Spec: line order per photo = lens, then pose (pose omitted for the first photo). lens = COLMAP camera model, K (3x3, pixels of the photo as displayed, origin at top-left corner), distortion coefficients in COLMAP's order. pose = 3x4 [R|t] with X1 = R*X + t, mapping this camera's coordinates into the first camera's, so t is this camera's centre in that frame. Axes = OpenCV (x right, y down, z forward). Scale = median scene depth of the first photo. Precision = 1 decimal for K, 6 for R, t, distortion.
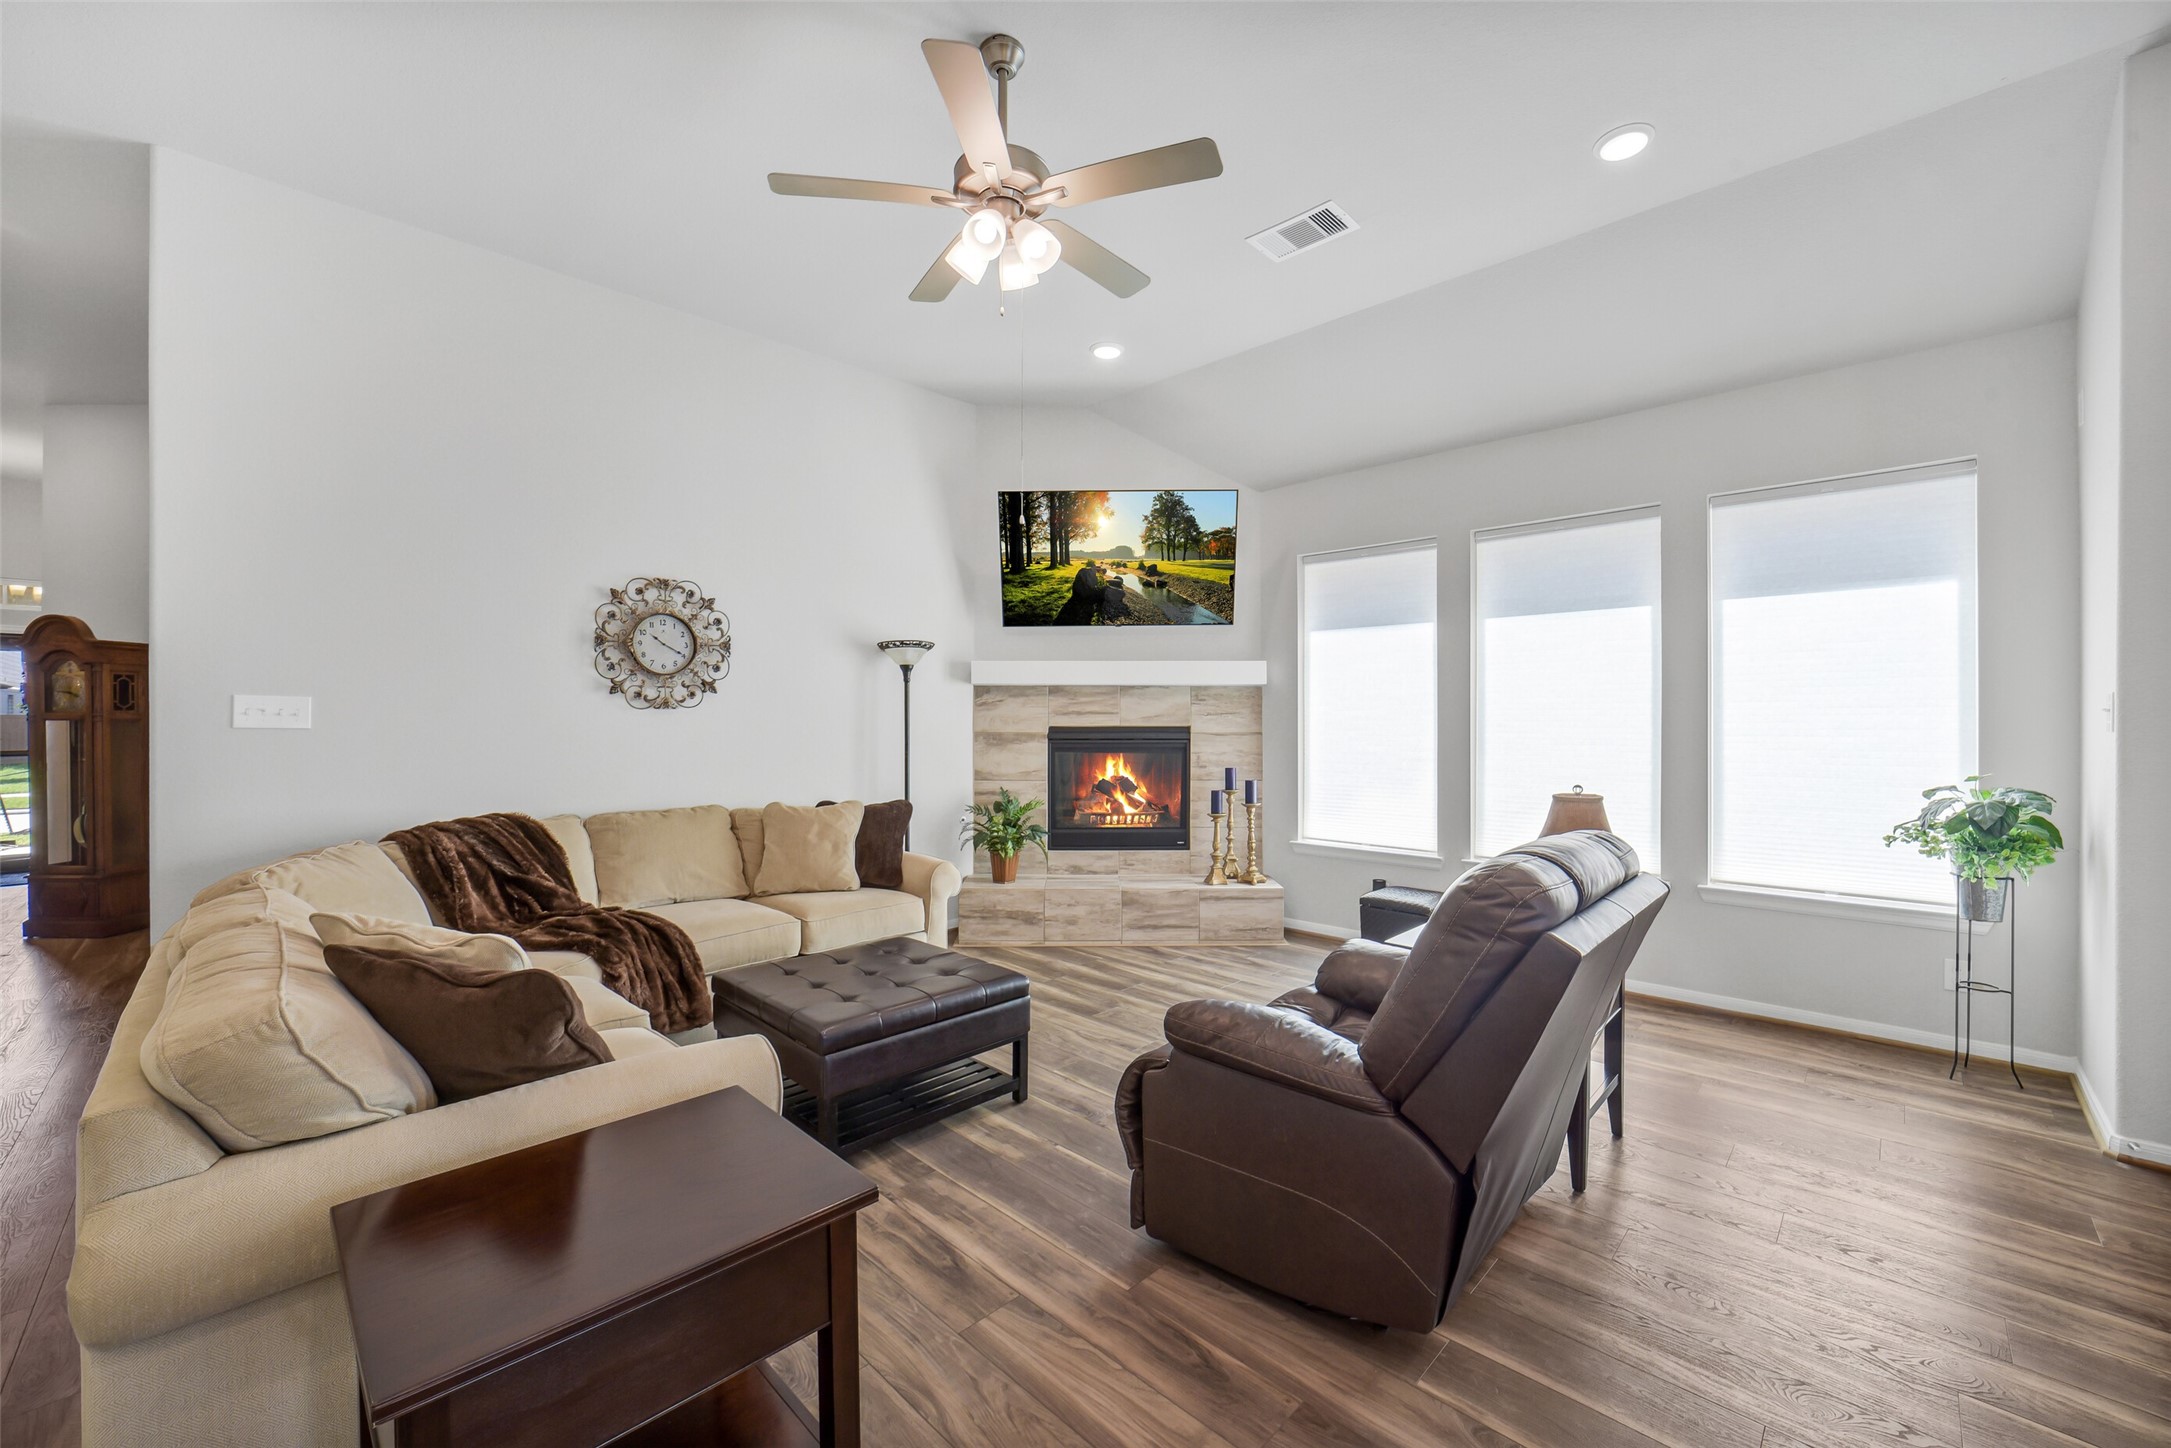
lens RADIAL K [[848.0, 0, 1097.5], [0, 848.0, 723.6], [0, 0, 1]] dist [-0.034178, 0.007353]
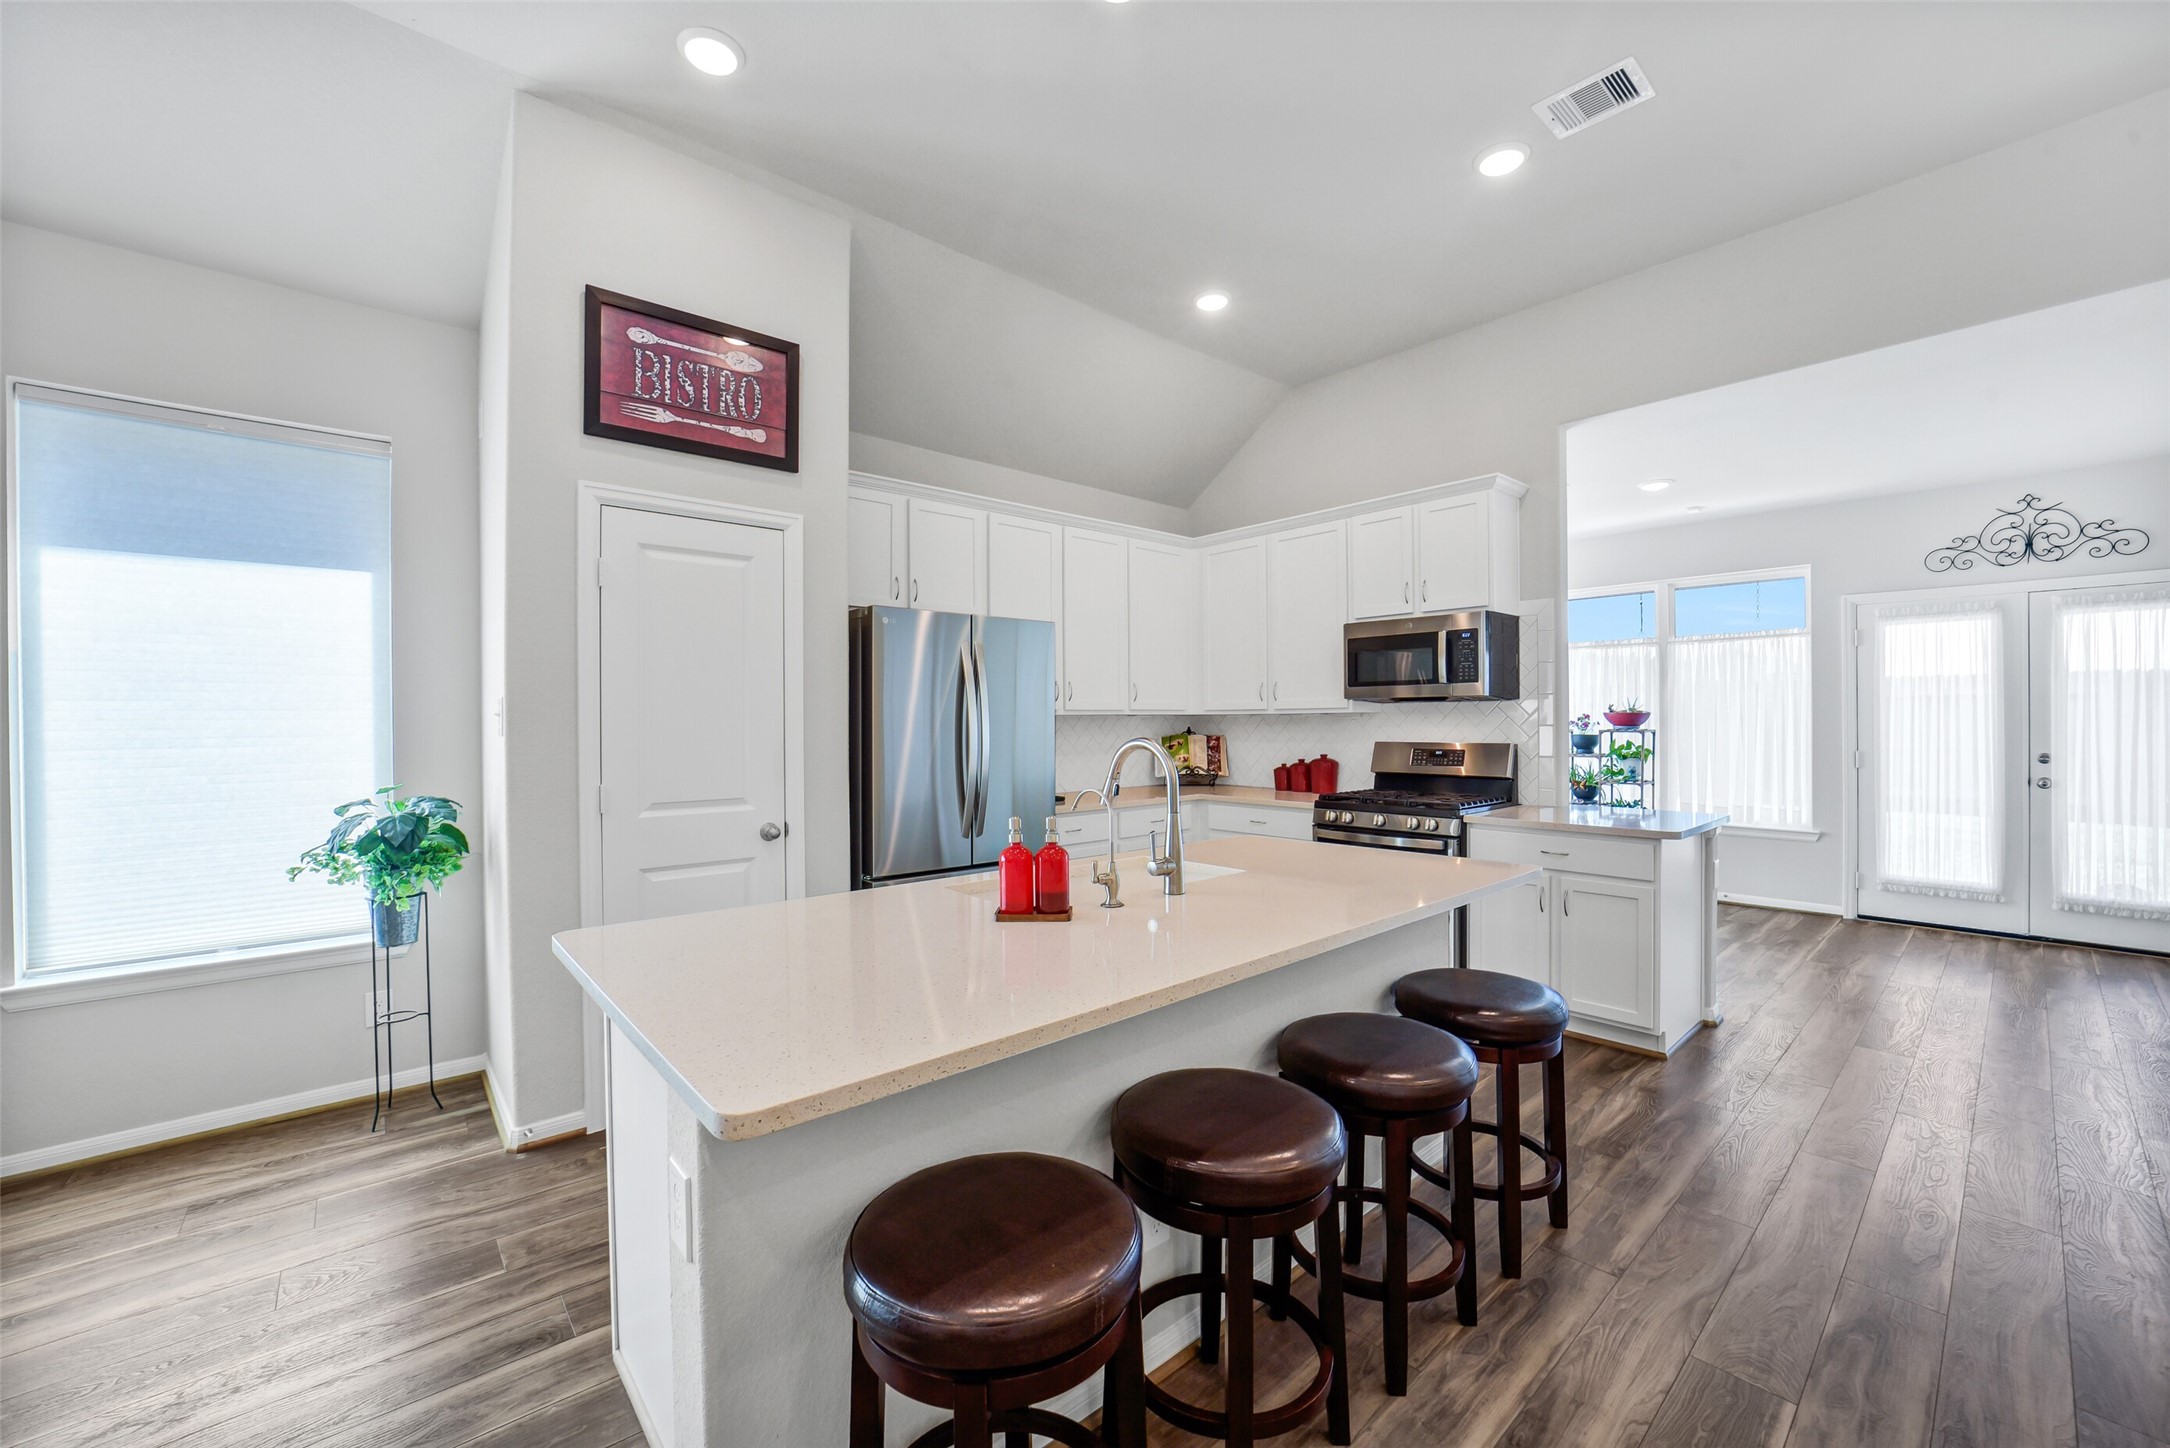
lens RADIAL K [[847.6, 0, 1087.8], [0, 847.6, 717.5], [0, 0, 1]] dist [-0.034178, 0.007353]
pose [[0.079229, 0.001046, 0.996856, 0.185410], [0.012311, 0.999922, -0.002028, -0.001164], [-0.996780, 0.012433, 0.079210, 0.135539]]
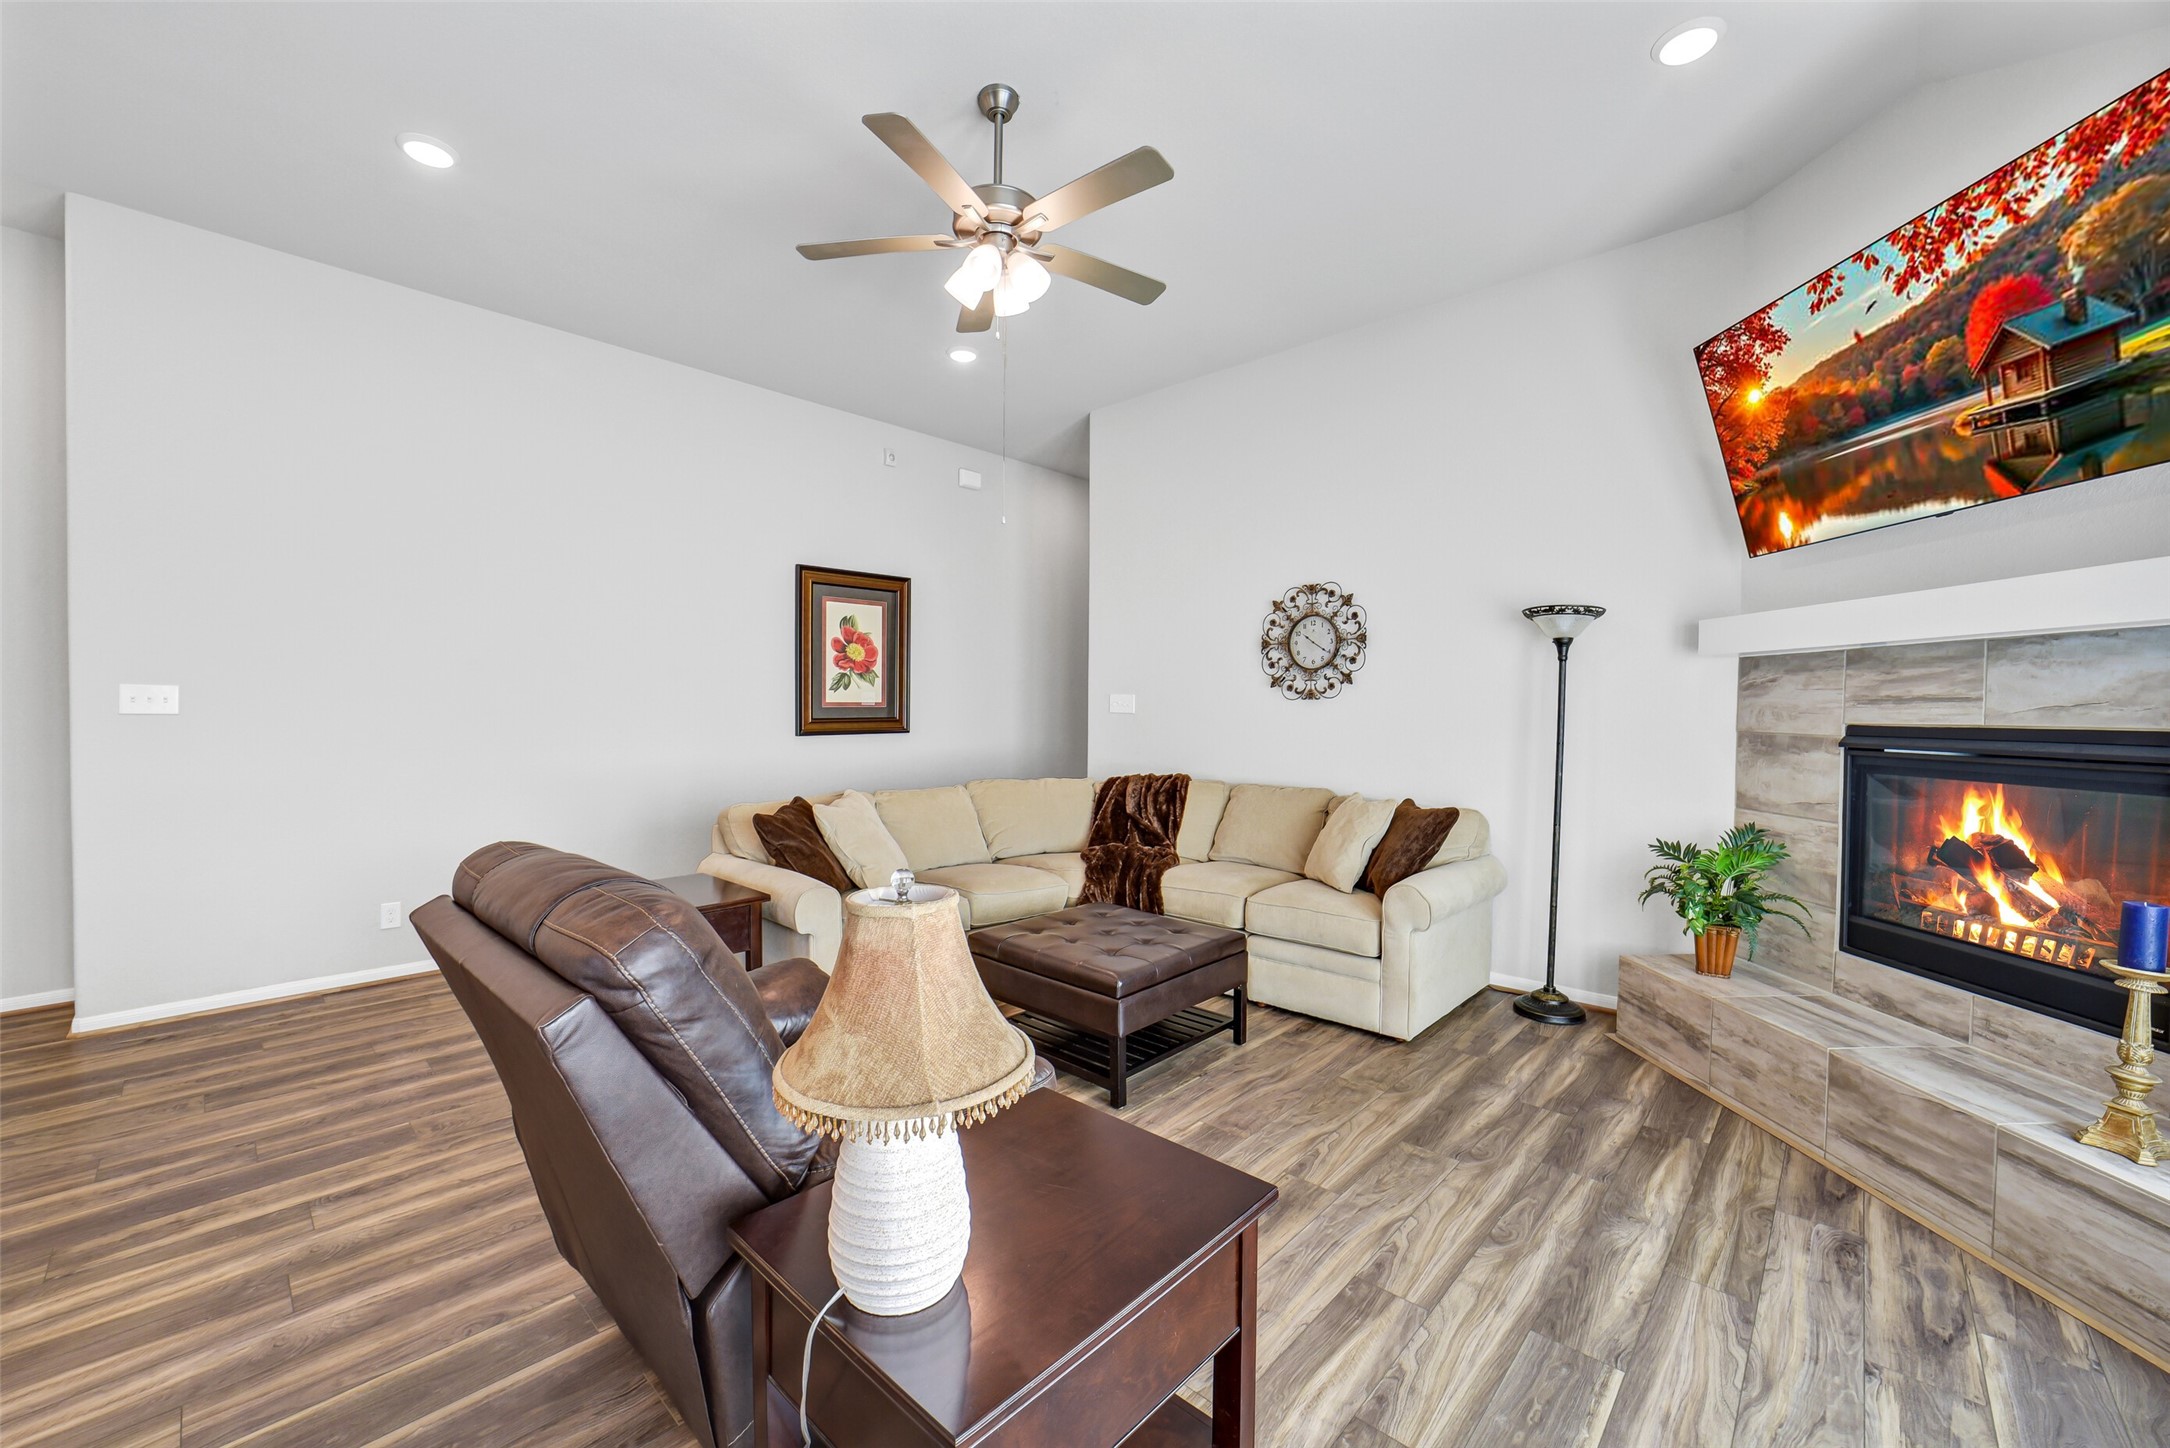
lens RADIAL K [[847.6, 0, 1093.8], [0, 847.6, 724.9], [0, 0, 1]] dist [-0.034178, 0.007353]
pose [[0.032305, 0.019767, -0.999283, 0.629967], [-0.011549, 0.999745, 0.019403, -0.001877], [0.999411, 0.010914, 0.032525, 0.690947]]
